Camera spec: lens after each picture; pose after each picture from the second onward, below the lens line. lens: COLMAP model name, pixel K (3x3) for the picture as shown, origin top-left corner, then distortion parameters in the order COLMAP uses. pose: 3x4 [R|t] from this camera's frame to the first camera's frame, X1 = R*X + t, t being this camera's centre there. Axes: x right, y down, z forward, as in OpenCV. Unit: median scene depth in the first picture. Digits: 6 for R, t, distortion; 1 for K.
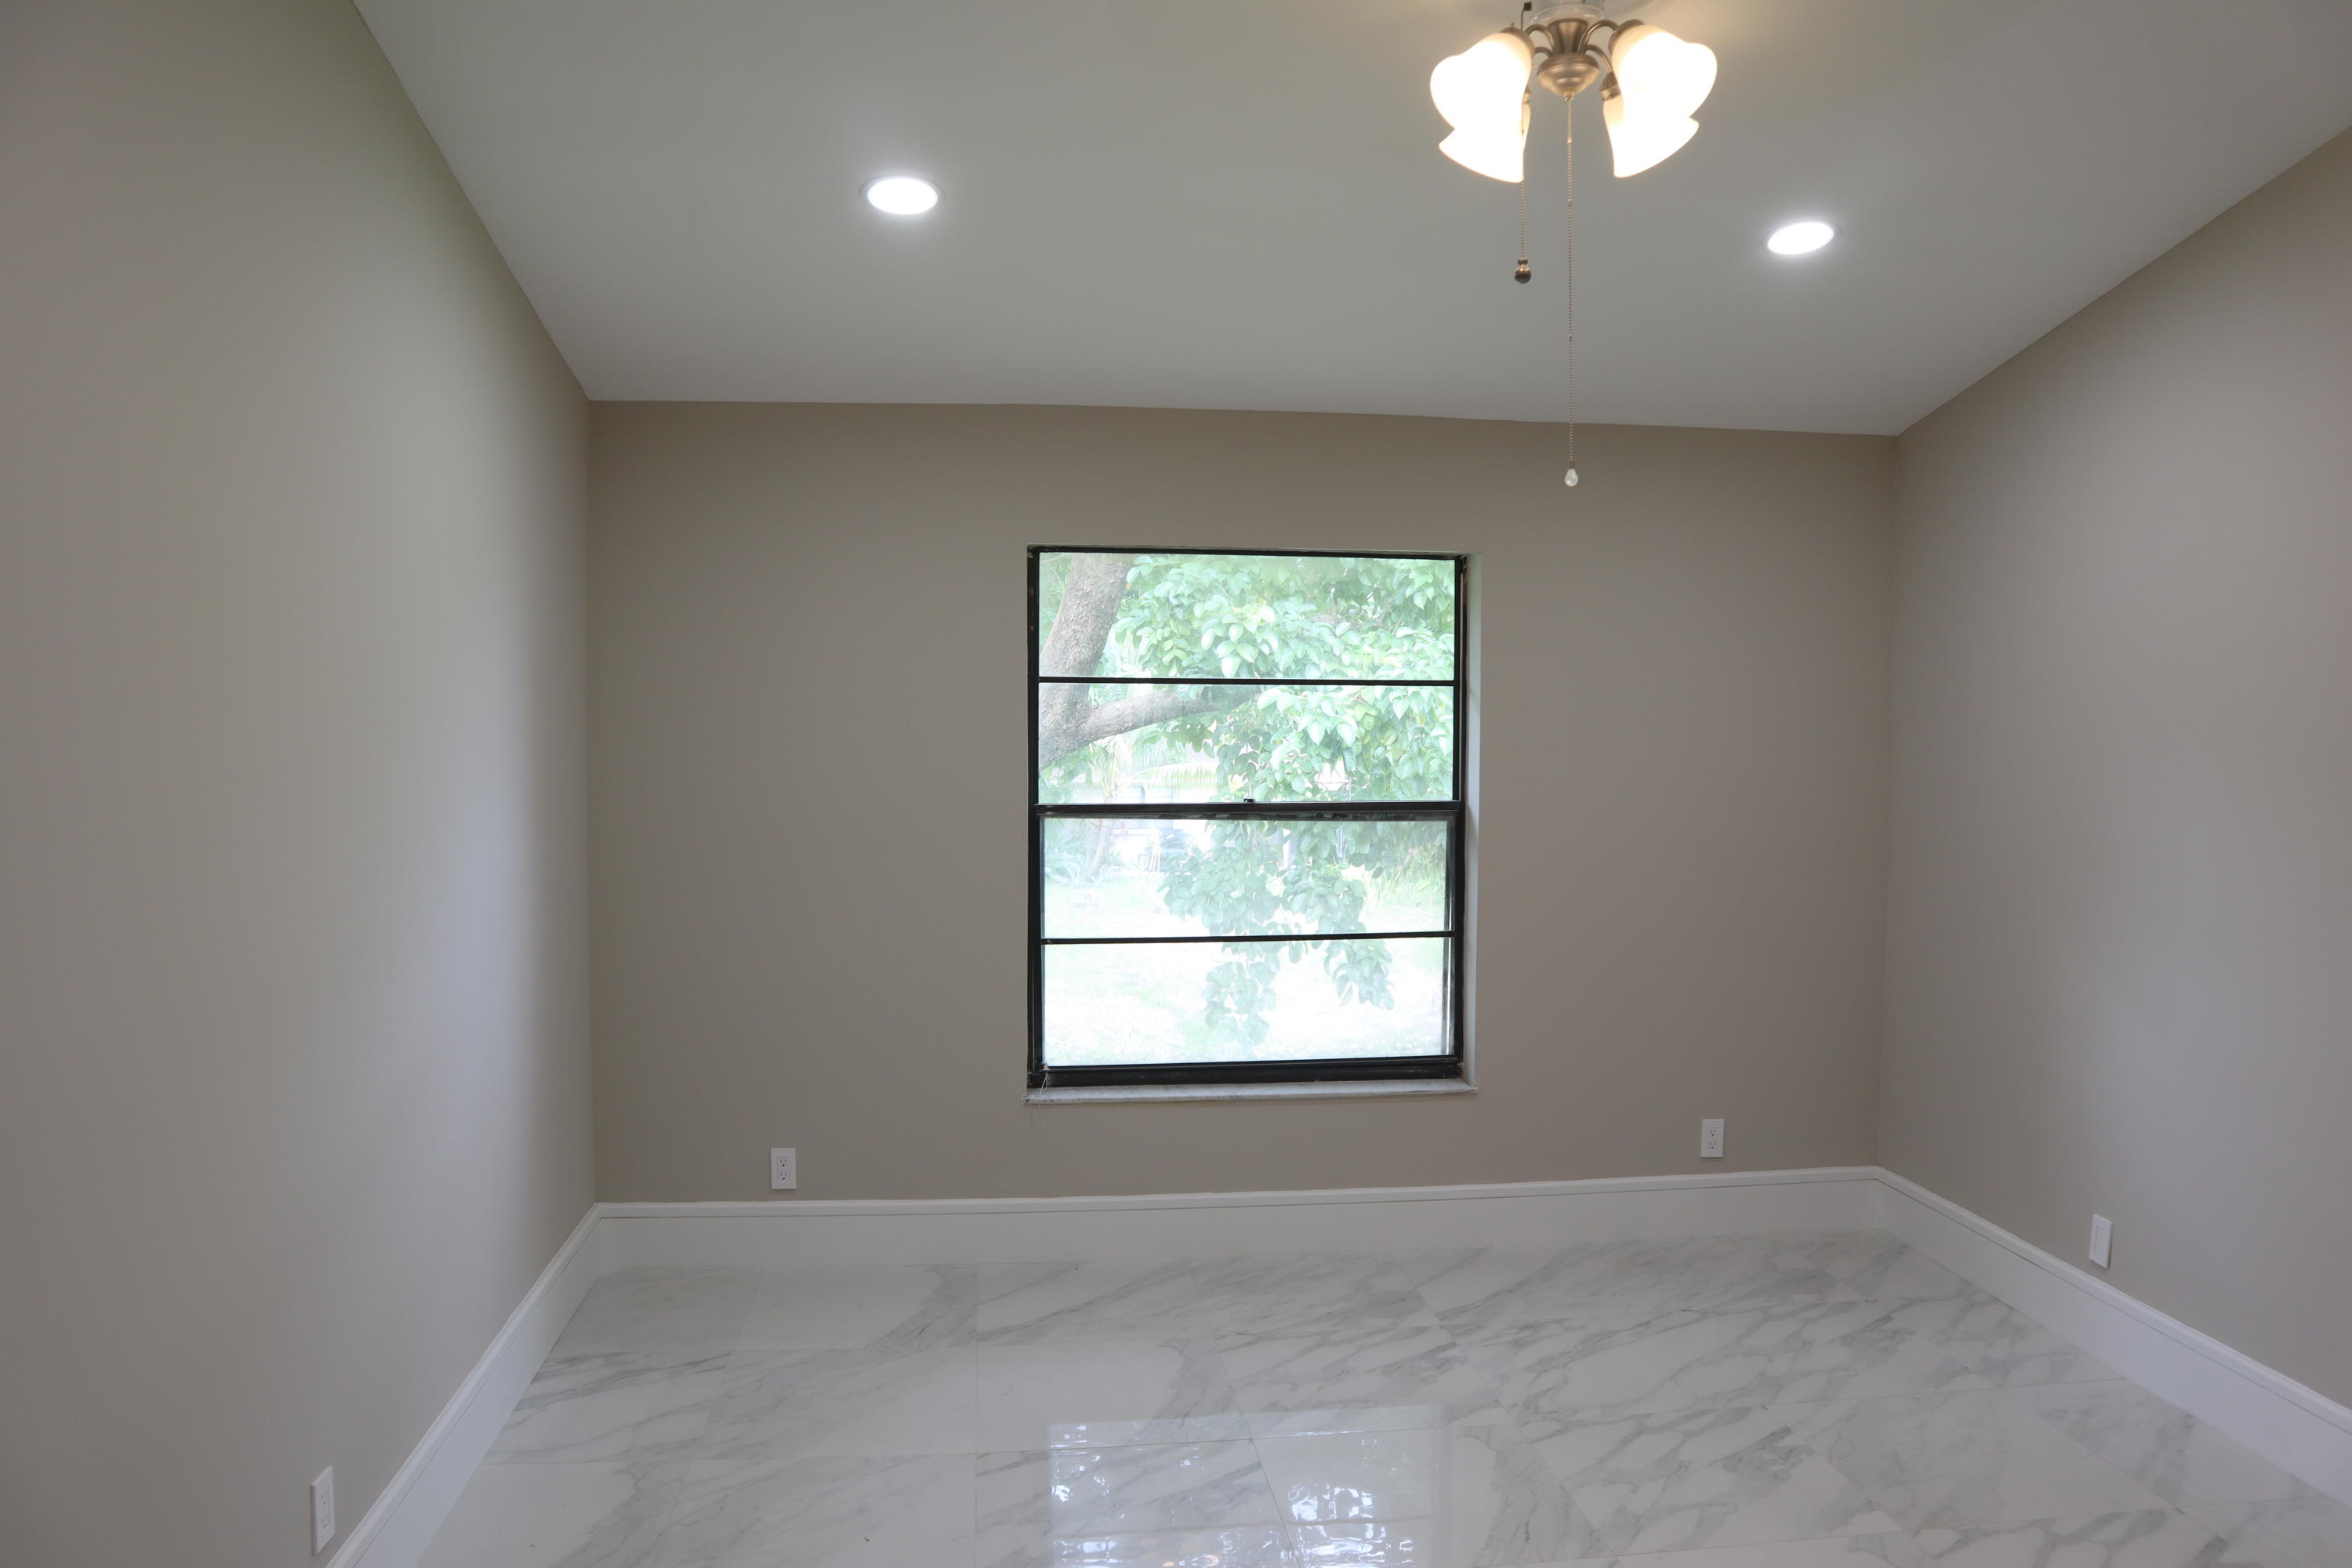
lens RADIAL K [[1636.5, 0, 1207.5], [0, 1636.5, 791.1], [0, 0, 1]] dist [-0.112868, 0.079390]
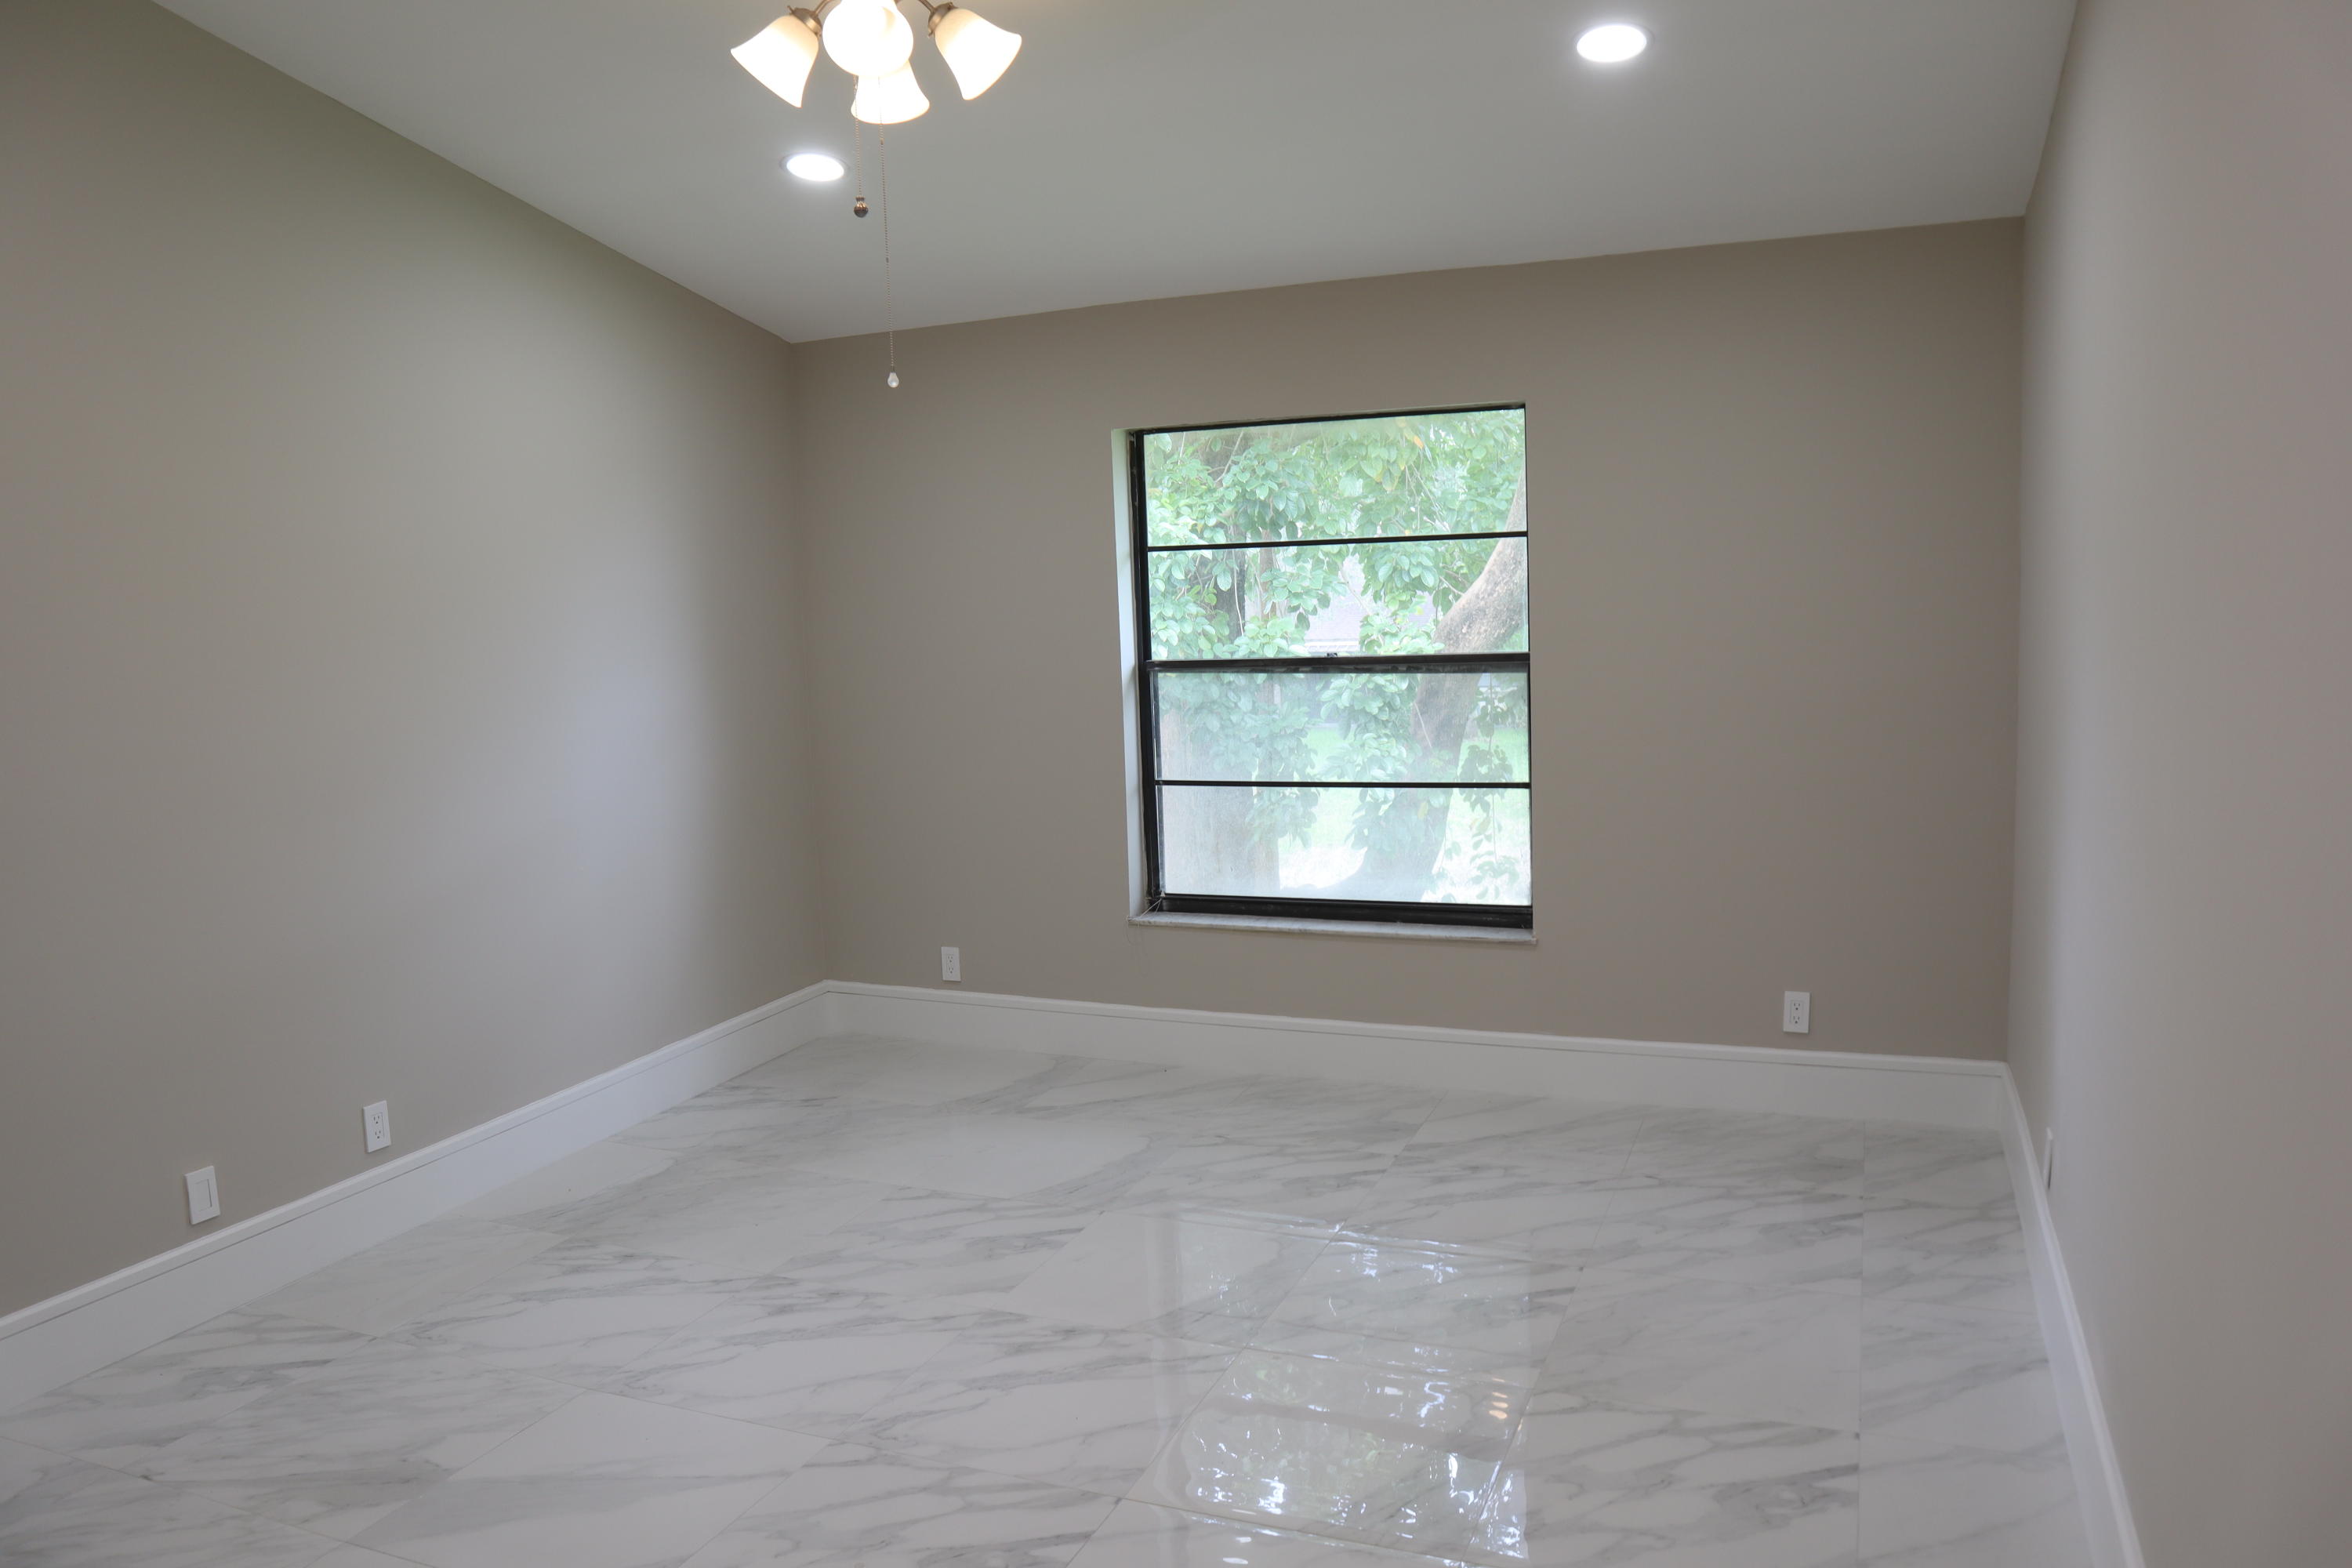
lens RADIAL K [[1640.3, 0, 1194.6], [0, 1640.3, 797.0], [0, 0, 1]] dist [-0.124716, 0.080460]
pose [[0.868449, 0.027608, -0.495010, 0.487999], [0.018424, 0.995961, 0.087871, 0.003036], [0.495437, -0.085431, 0.864433, 0.034569]]
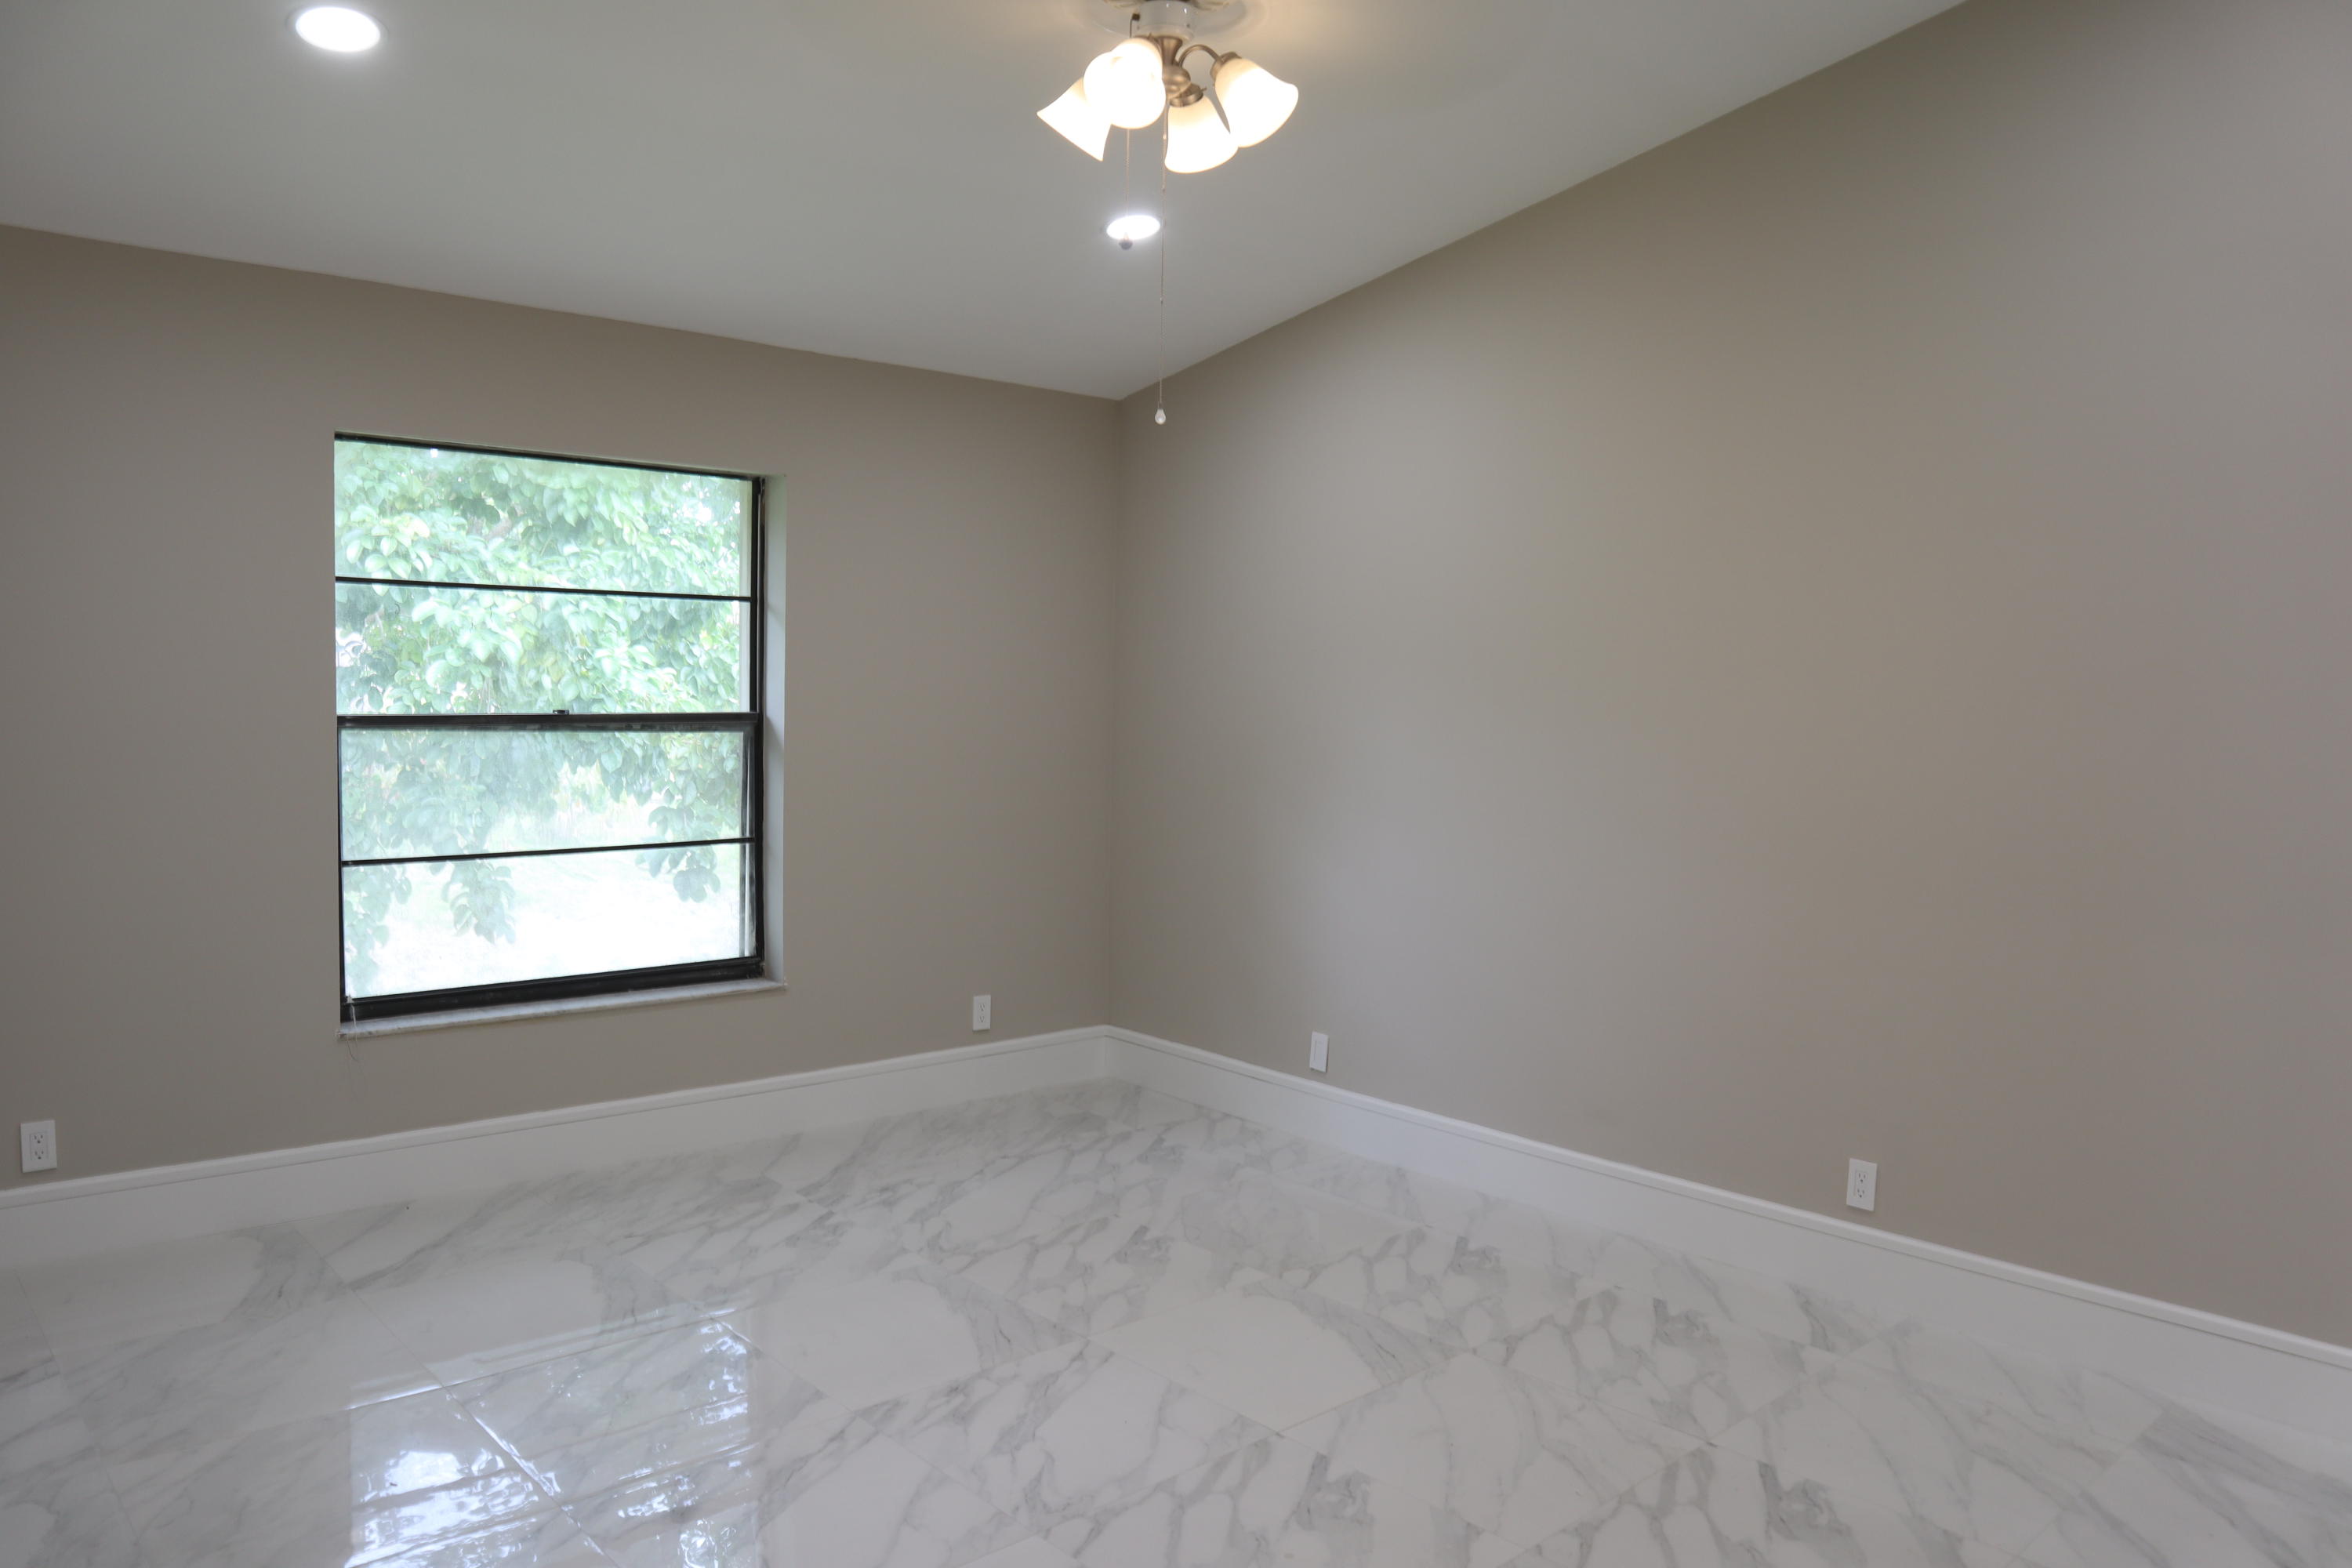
lens RADIAL K [[1641.9, 0, 1176.0], [0, 1641.9, 784.0], [0, 0, 1]] dist [-0.106235, 0.065365]
pose [[0.820259, -0.022267, 0.571558, -0.233882], [0.004051, 0.999443, 0.033124, 0.019428], [-0.571978, -0.024855, 0.819893, -0.009318]]
